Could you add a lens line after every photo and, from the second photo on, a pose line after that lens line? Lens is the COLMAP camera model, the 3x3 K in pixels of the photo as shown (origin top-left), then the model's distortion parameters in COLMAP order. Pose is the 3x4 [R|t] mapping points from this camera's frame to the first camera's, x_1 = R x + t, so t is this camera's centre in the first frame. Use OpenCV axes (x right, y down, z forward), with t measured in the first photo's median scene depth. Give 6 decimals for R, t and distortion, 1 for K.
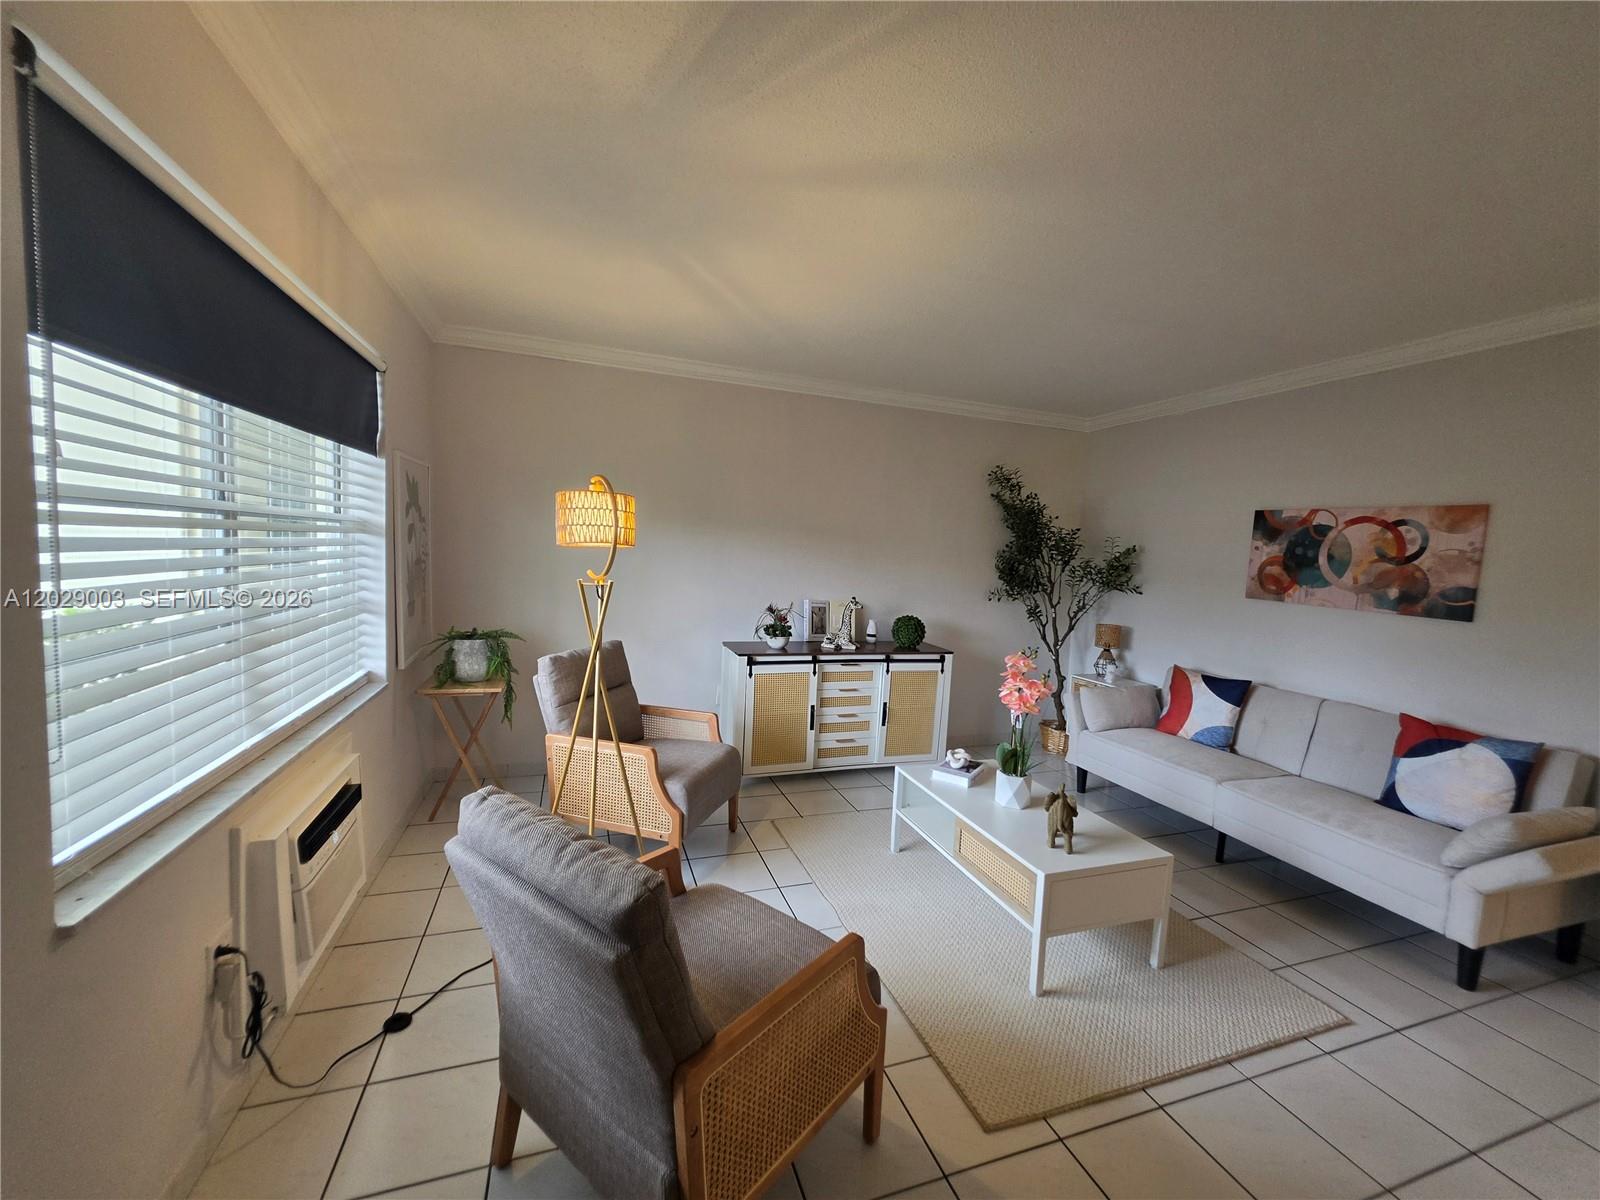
lens RADIAL K [[644.2, 0, 805.5], [0, 644.2, 599.9], [0, 0, 1]] dist [0.000044, 0.001054]
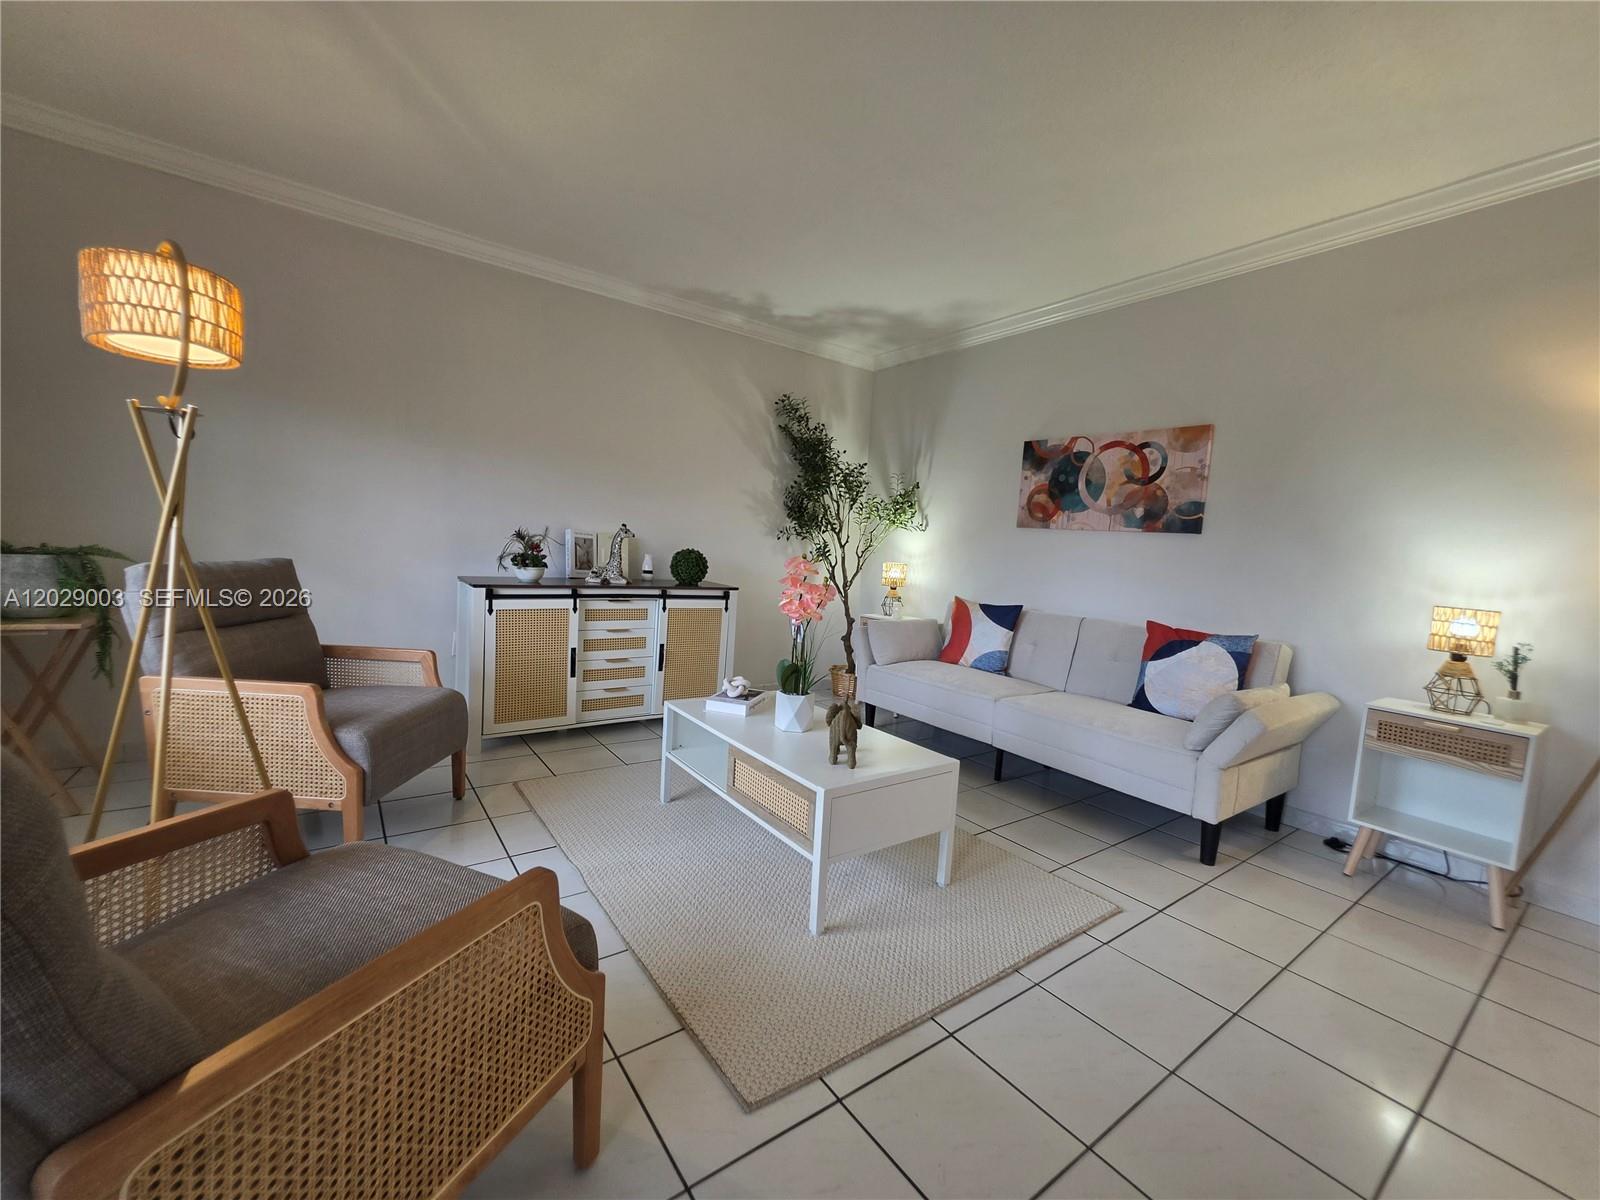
lens RADIAL K [[648.9, 0, 792.4], [0, 648.9, 592.4], [0, 0, 1]] dist [-0.001217, 0.000260]
pose [[0.960608, -0.010919, 0.277691, 0.061914], [0.007944, 0.999898, 0.011838, 0.099516], [-0.277792, -0.009165, 0.960597, 0.125487]]
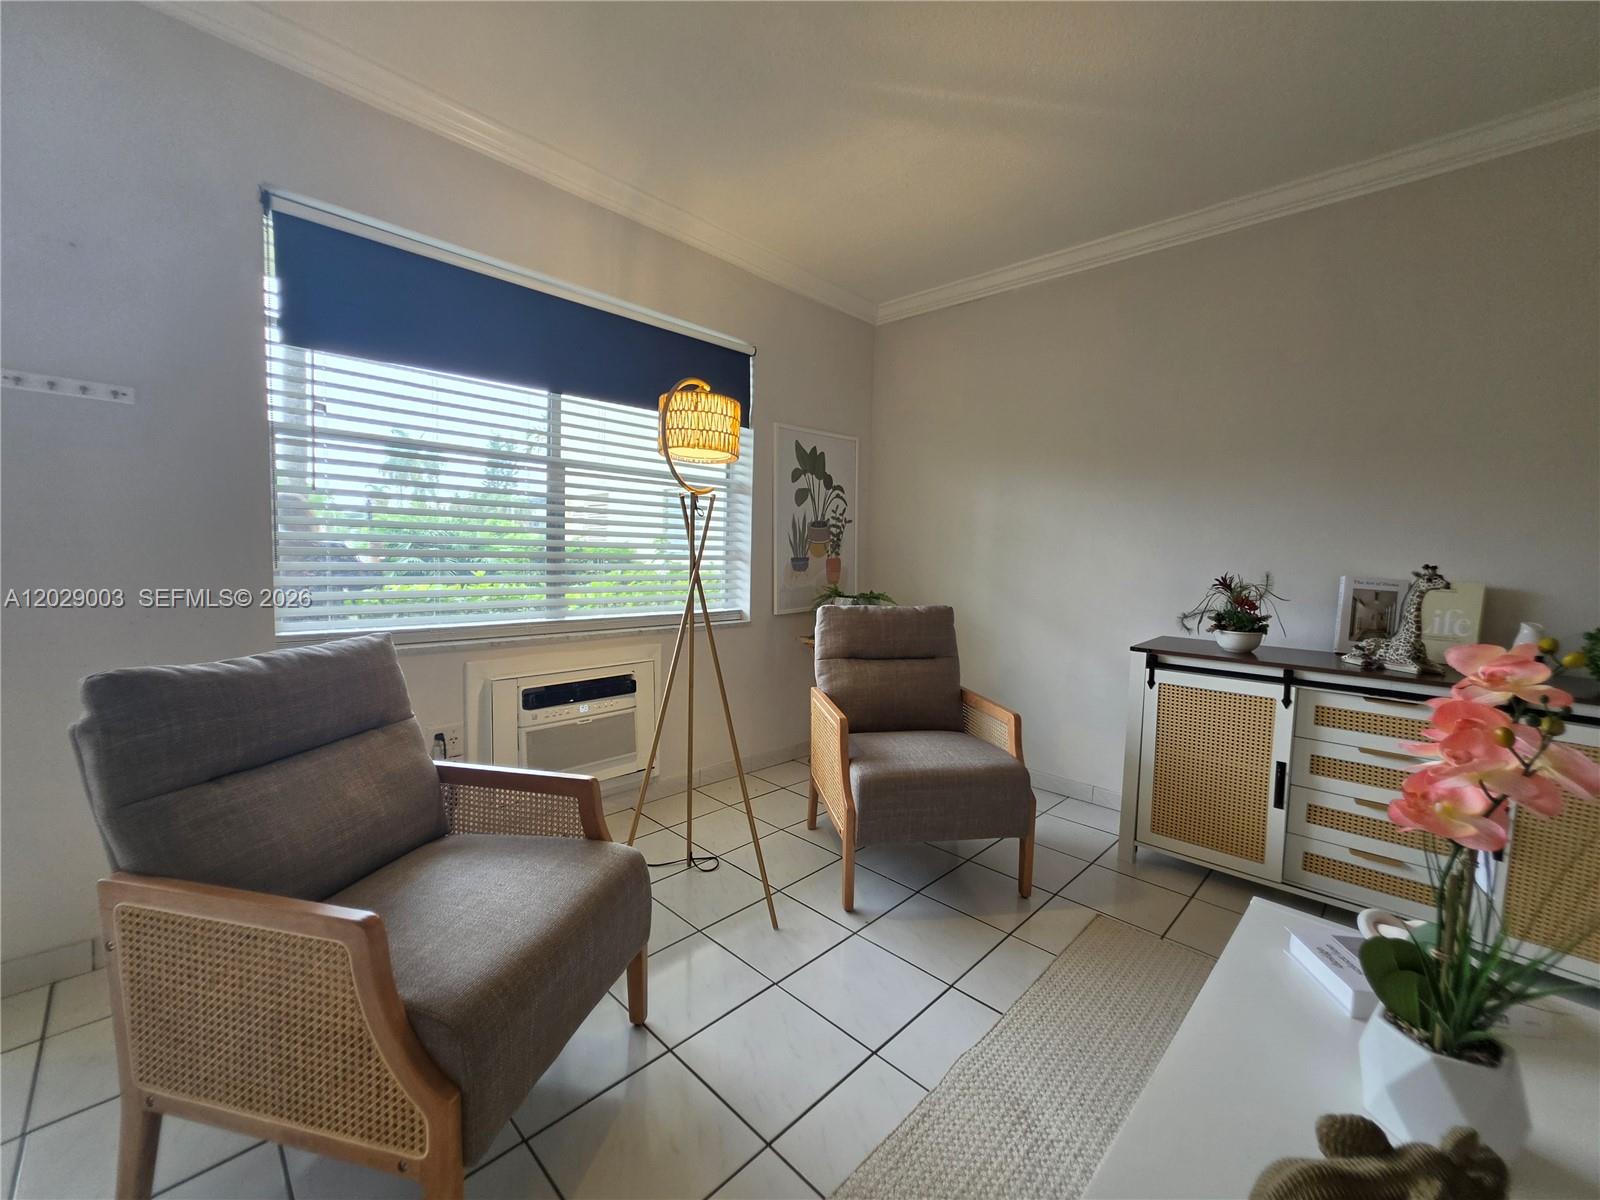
lens RADIAL K [[644.9, 0, 810.7], [0, 644.9, 597.5], [0, 0, 1]] dist [-0.001417, -0.000350]
pose [[0.450797, 0.028654, -0.892167, 0.372490], [-0.074825, 0.997180, -0.005781, 0.071133], [0.889485, 0.069363, 0.451669, 0.479201]]
